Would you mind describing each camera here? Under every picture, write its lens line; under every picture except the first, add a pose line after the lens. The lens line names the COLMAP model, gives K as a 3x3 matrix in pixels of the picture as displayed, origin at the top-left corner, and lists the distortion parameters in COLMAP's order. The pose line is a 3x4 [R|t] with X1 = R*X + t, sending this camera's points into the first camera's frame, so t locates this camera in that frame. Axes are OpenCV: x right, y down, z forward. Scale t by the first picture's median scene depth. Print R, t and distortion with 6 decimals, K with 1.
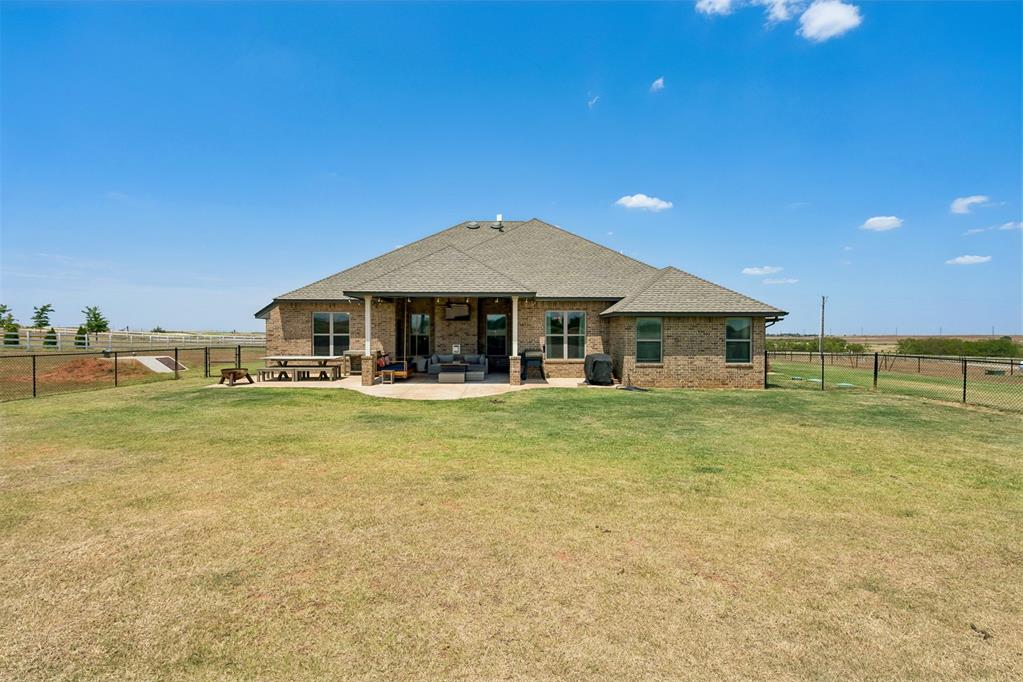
lens RADIAL K [[457.4, 0, 514.4], [0, 457.4, 343.7], [0, 0, 1]] dist [-0.000058, 0.001461]
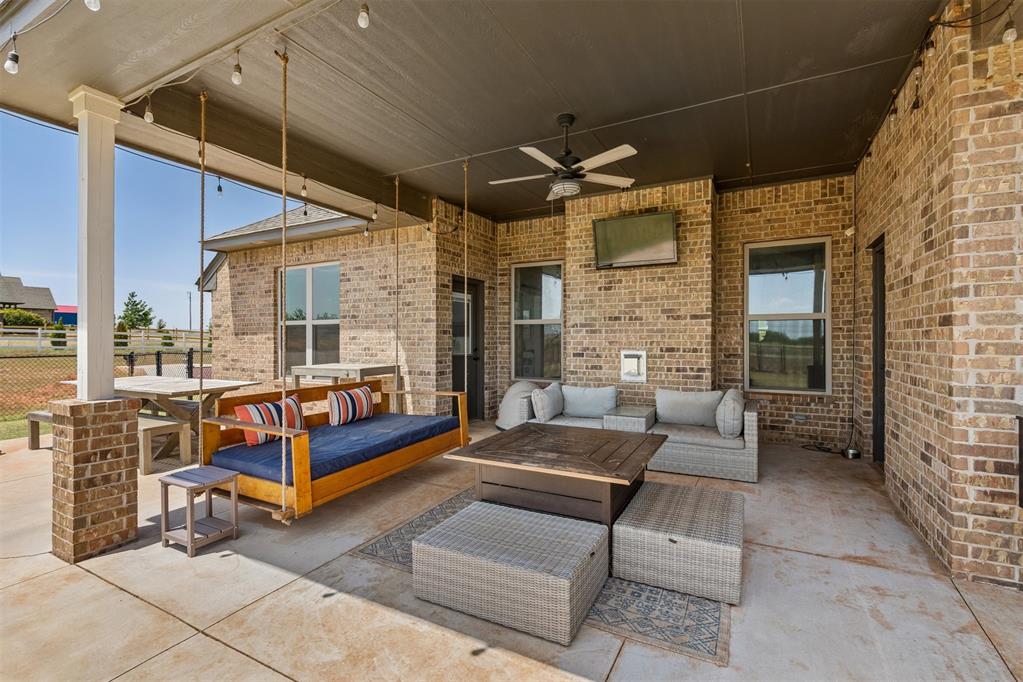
lens RADIAL K [[457.4, 0, 516.4], [0, 457.4, 340.7], [0, 0, 1]] dist [-0.000058, 0.001461]
pose [[0.876950, -0.000878, -0.480581, -0.053864], [-0.007760, 0.999842, -0.015987, 0.000832], [0.480520, 0.017749, 0.876804, 0.745079]]
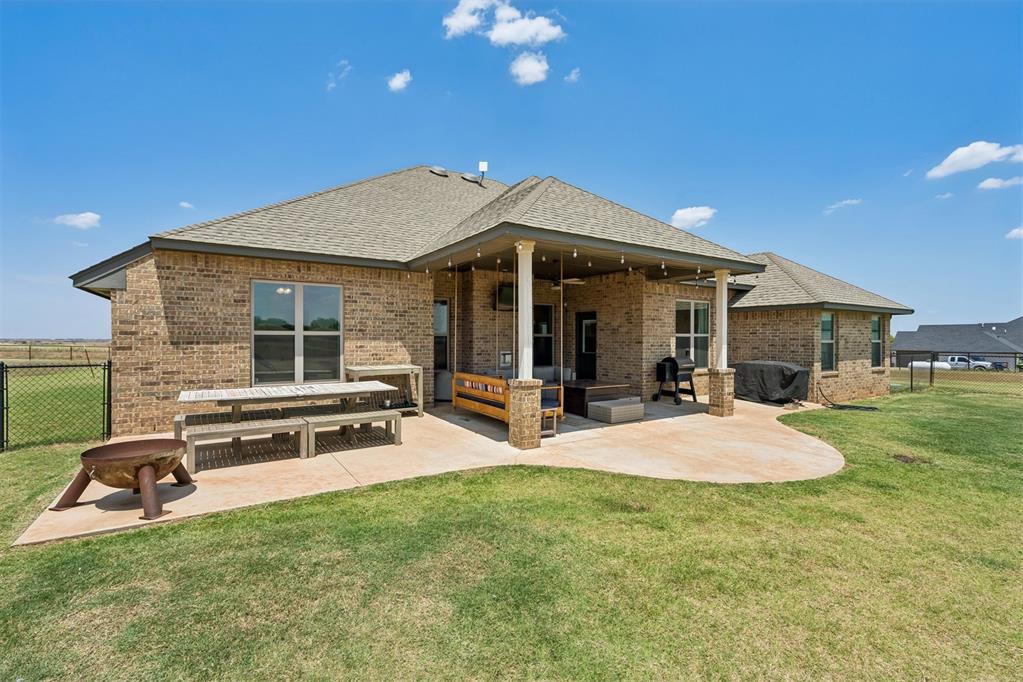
lens RADIAL K [[457.4, 0, 509.9], [0, 457.4, 342.2], [0, 0, 1]] dist [-0.000058, 0.001461]
pose [[0.846523, -0.004350, 0.532334, -0.467211], [0.012759, 0.999845, -0.012121, -0.002930], [-0.532199, 0.017053, 0.846447, 0.514318]]
